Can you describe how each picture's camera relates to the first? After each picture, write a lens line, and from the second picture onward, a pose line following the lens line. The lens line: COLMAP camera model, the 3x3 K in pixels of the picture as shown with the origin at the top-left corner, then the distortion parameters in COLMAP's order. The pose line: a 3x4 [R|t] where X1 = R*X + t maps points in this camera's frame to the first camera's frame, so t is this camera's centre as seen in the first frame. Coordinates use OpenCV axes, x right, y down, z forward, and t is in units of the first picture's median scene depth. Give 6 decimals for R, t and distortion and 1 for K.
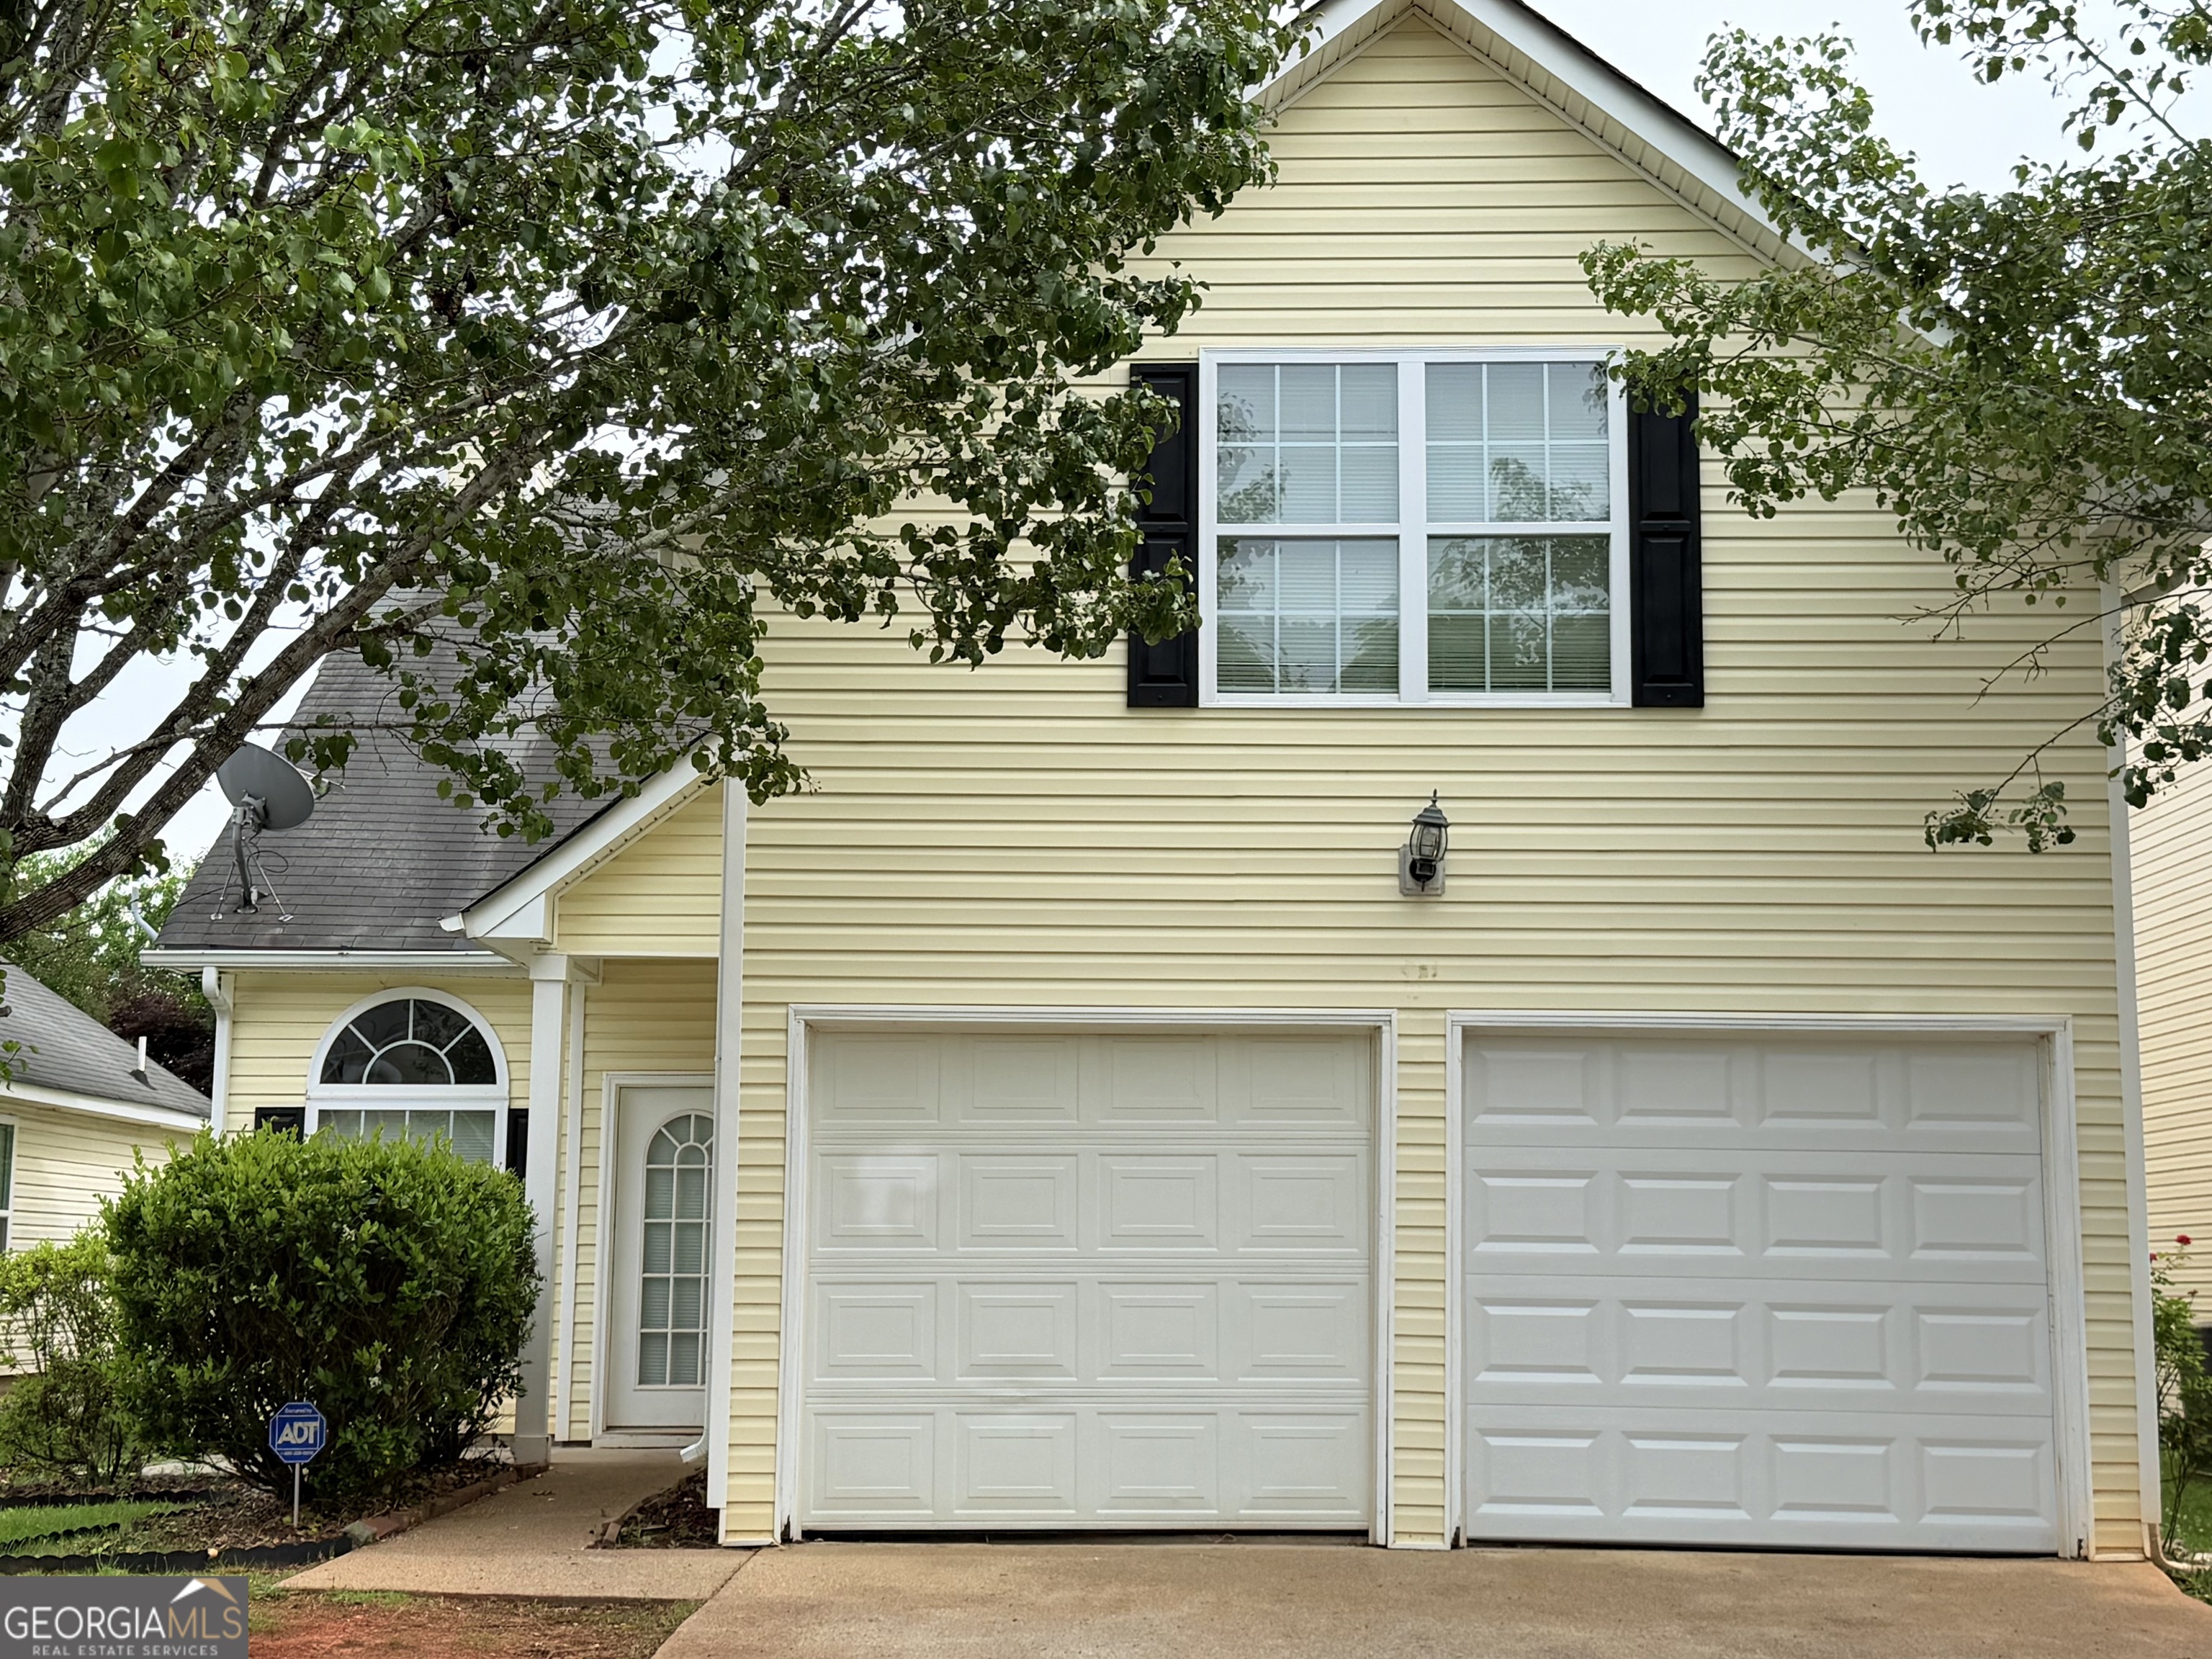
lens RADIAL K [[3041.3, 0, 1106.0], [0, 3041.3, 829.5], [0, 0, 1]] dist [0.105611, 0.024979]
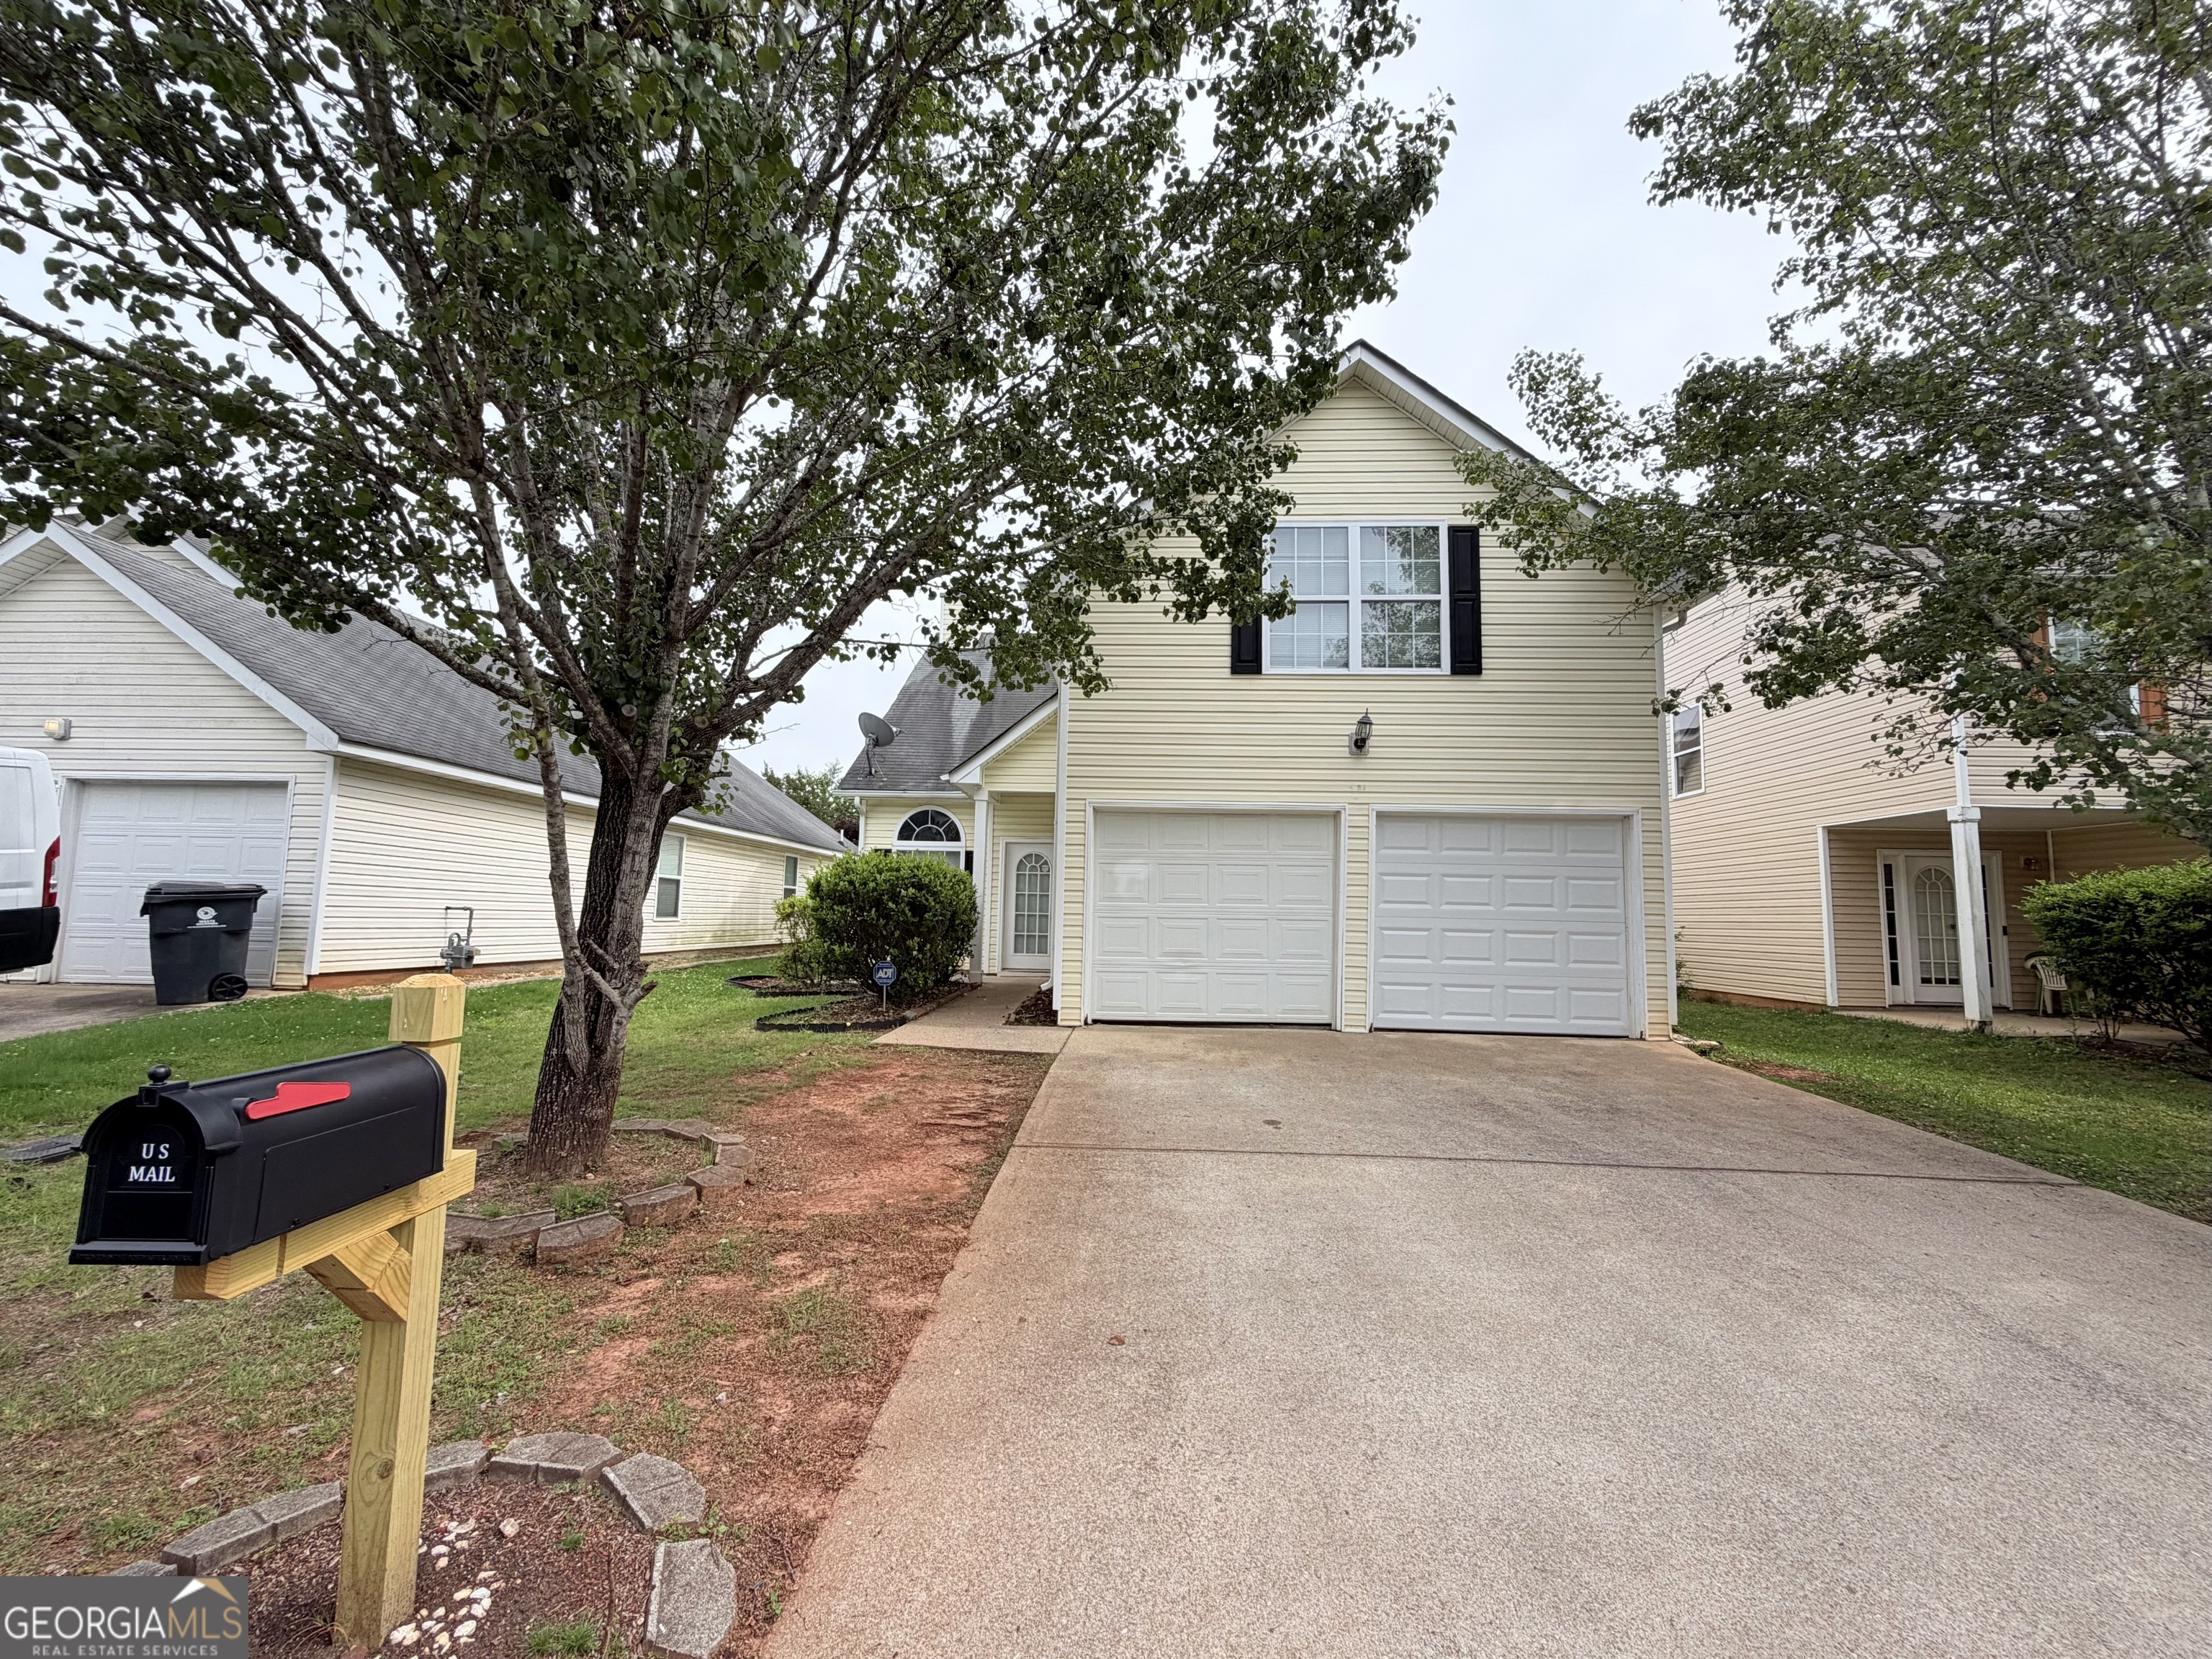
lens RADIAL K [[960.2, 0, 1103.8], [0, 960.2, 824.6], [0, 0, 1]] dist [0.002128, 0.000289]
pose [[0.998939, 0.009651, -0.045026, -0.057088], [-0.007332, 0.998652, 0.051392, 0.038479], [0.045461, -0.051008, 0.997663, 0.259536]]
